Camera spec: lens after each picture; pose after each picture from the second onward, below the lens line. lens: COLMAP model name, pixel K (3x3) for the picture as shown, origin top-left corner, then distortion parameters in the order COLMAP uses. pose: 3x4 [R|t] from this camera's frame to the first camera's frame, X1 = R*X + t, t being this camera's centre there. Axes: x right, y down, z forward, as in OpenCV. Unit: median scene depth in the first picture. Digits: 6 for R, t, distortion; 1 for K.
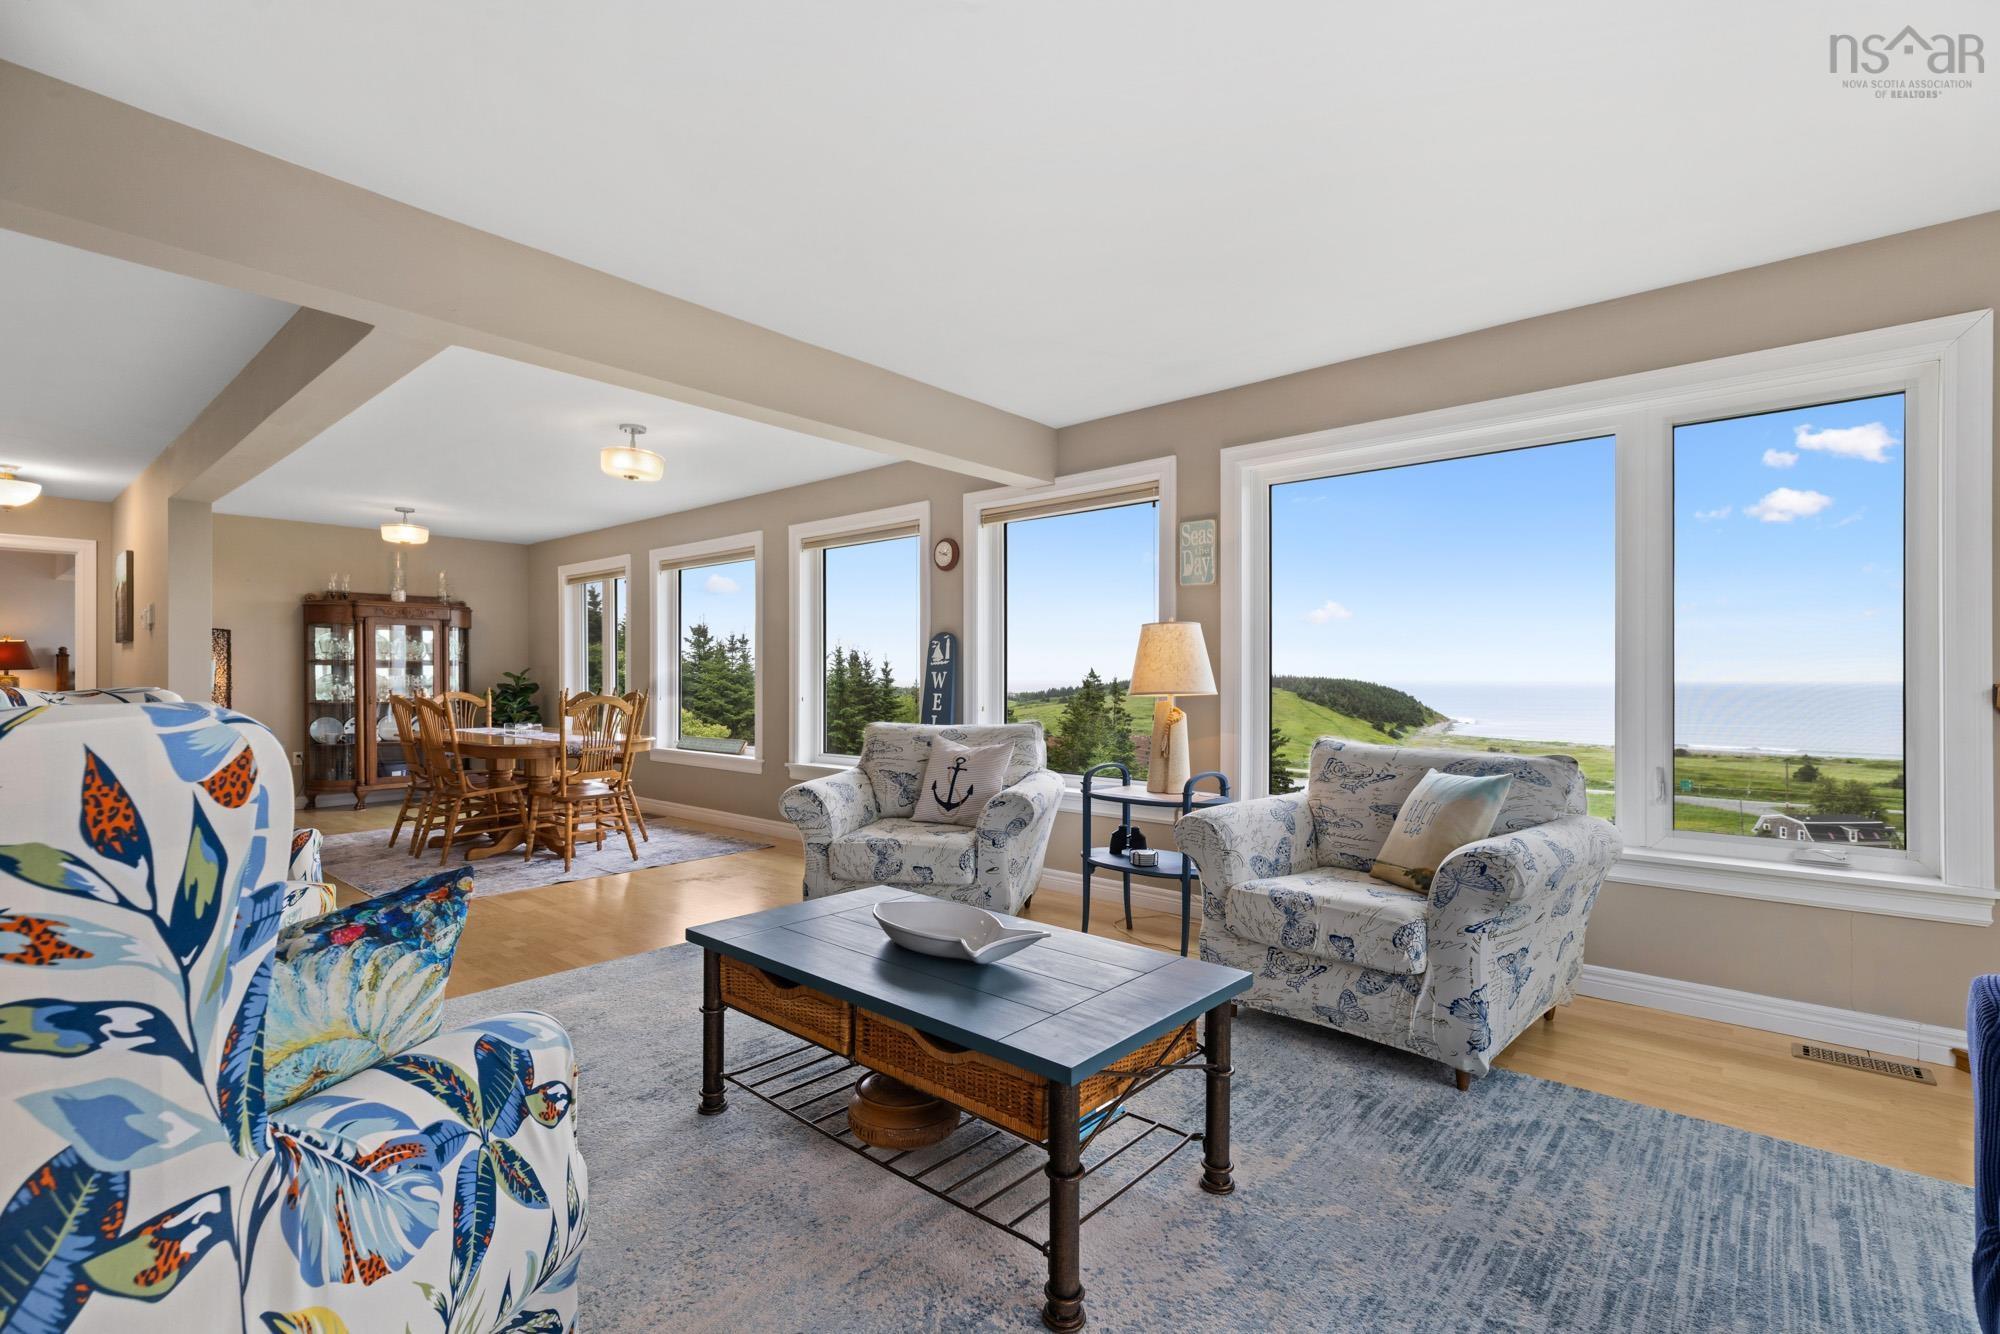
lens RADIAL K [[898.7, 0, 995.8], [0, 898.7, 678.6], [0, 0, 1]] dist [0.005534, -0.001626]
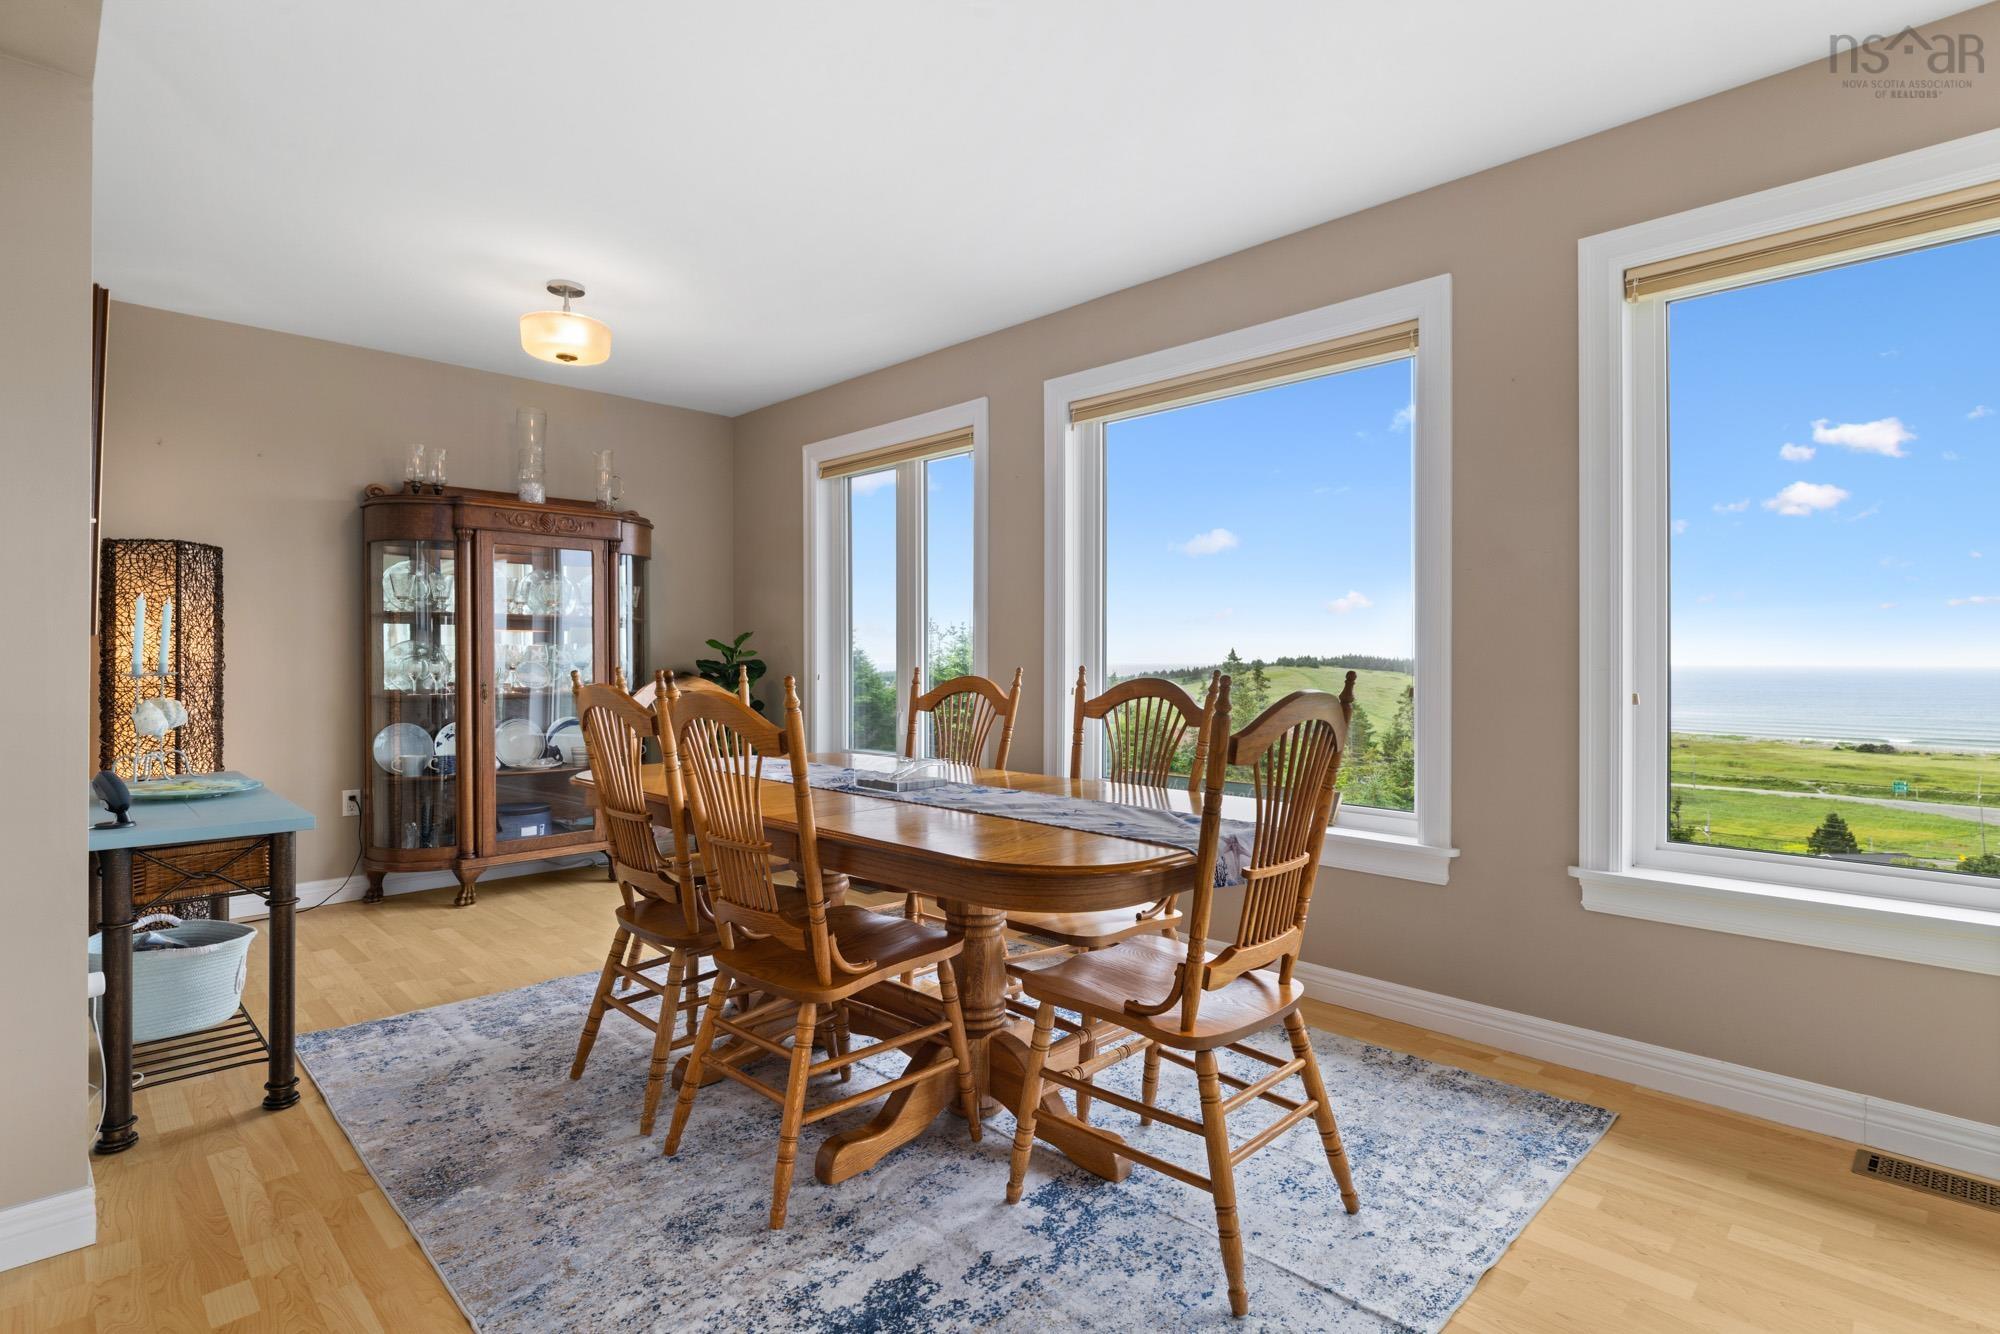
lens RADIAL K [[980.7, 0, 1010.1], [0, 980.7, 656.6], [0, 0, 1]] dist [-0.000275, -0.001982]
pose [[0.997433, 0.001988, -0.071581, -0.761549], [-0.002329, 0.999986, -0.004689, 0.013979], [0.071571, 0.004844, 0.997424, 0.993737]]
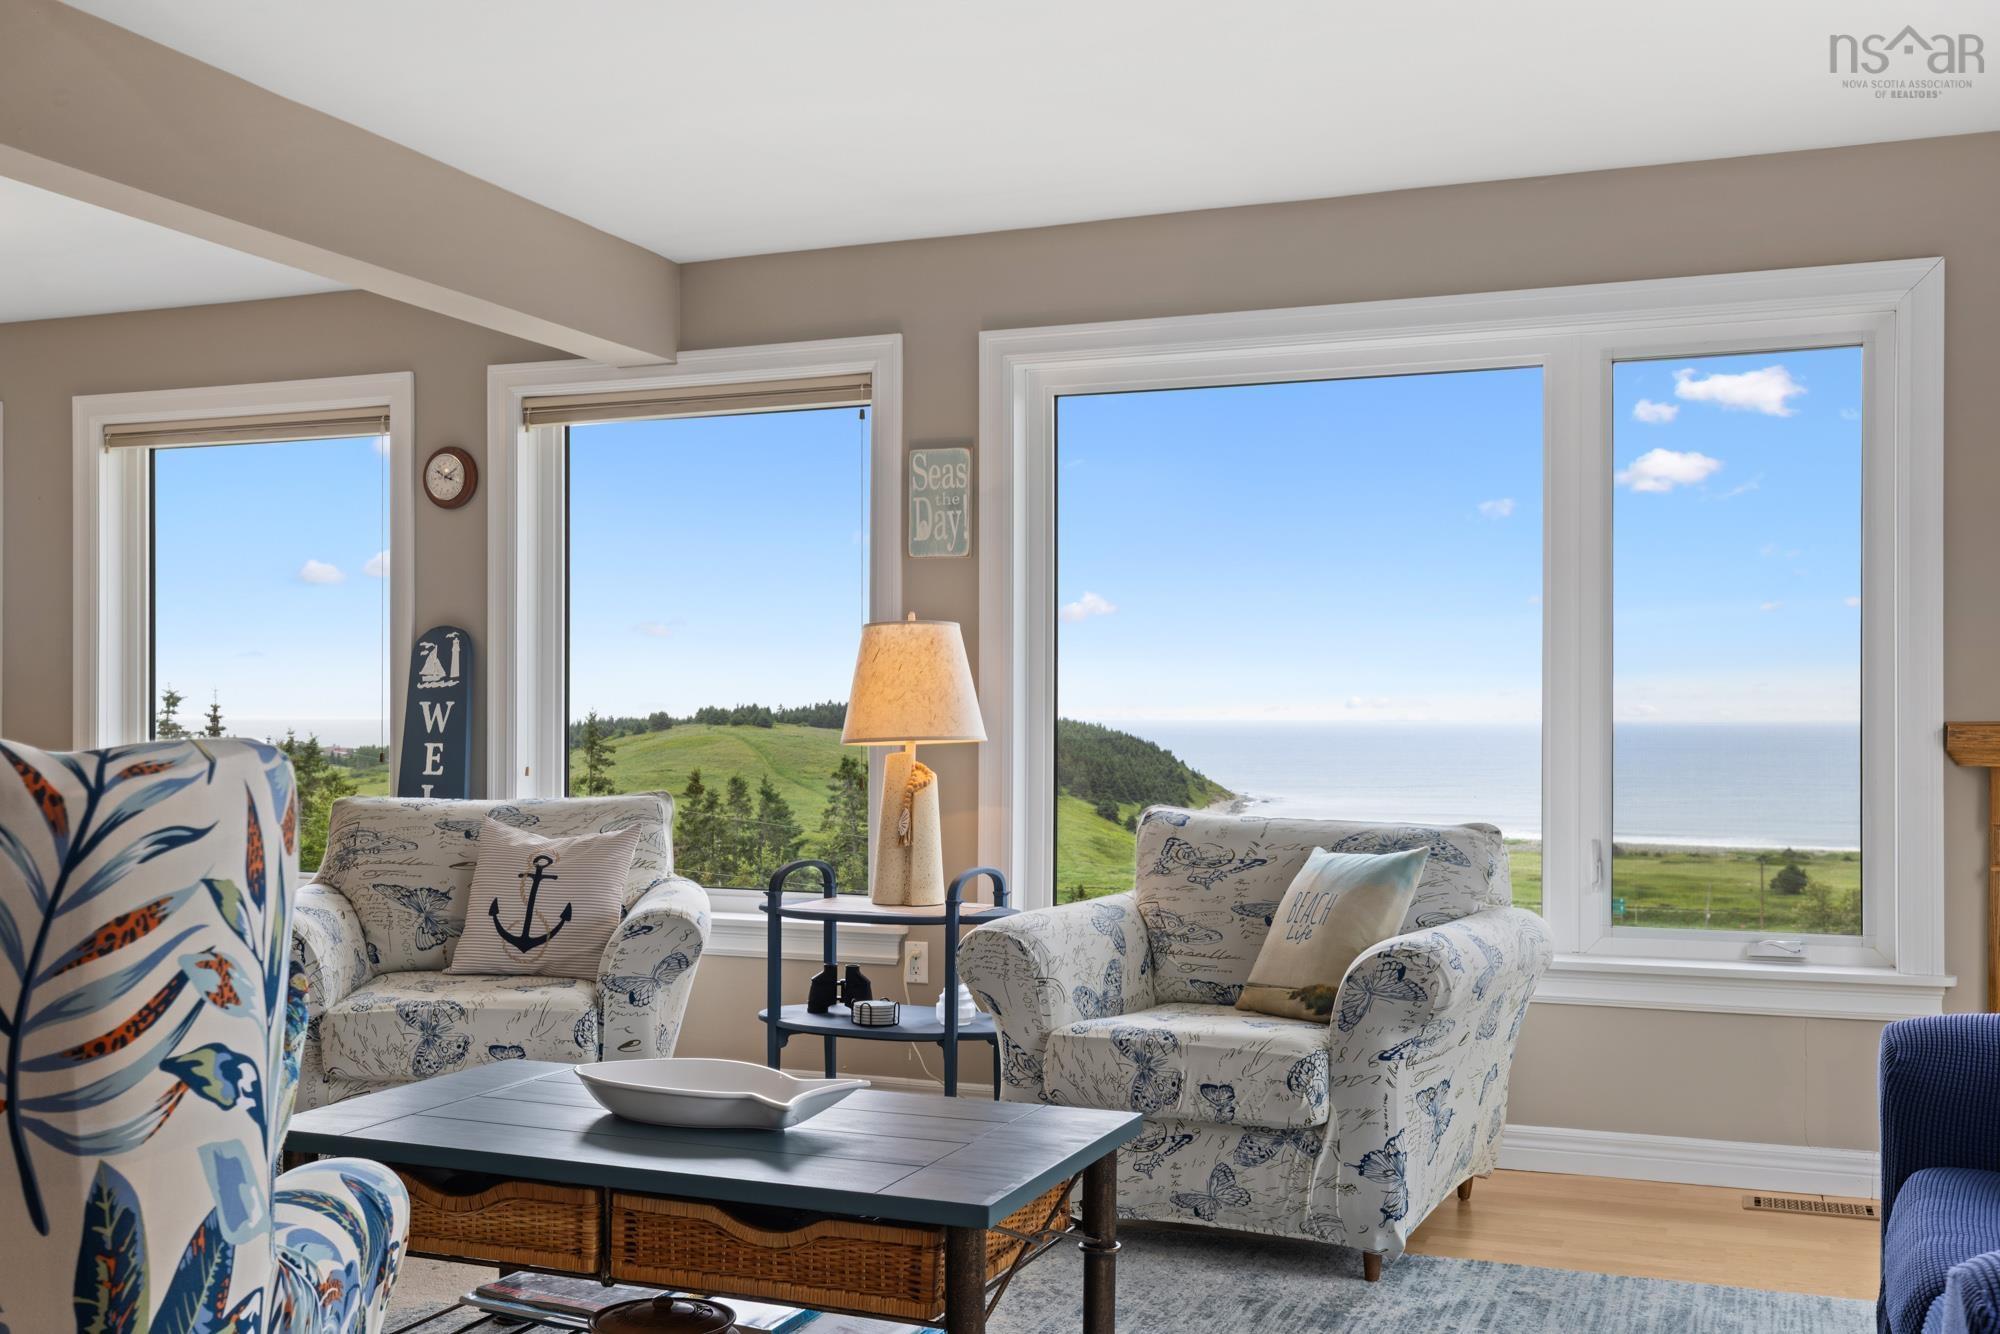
lens RADIAL K [[1941.2, 0, 986.2], [0, 1941.2, 721.8], [0, 0, 1]] dist [0.003970, 0.000000]
pose [[0.942805, -0.000154, 0.333345, -0.201342], [-0.000815, 0.999996, 0.002768, 0.001146], [-0.333344, -0.002882, 0.942801, -0.251567]]
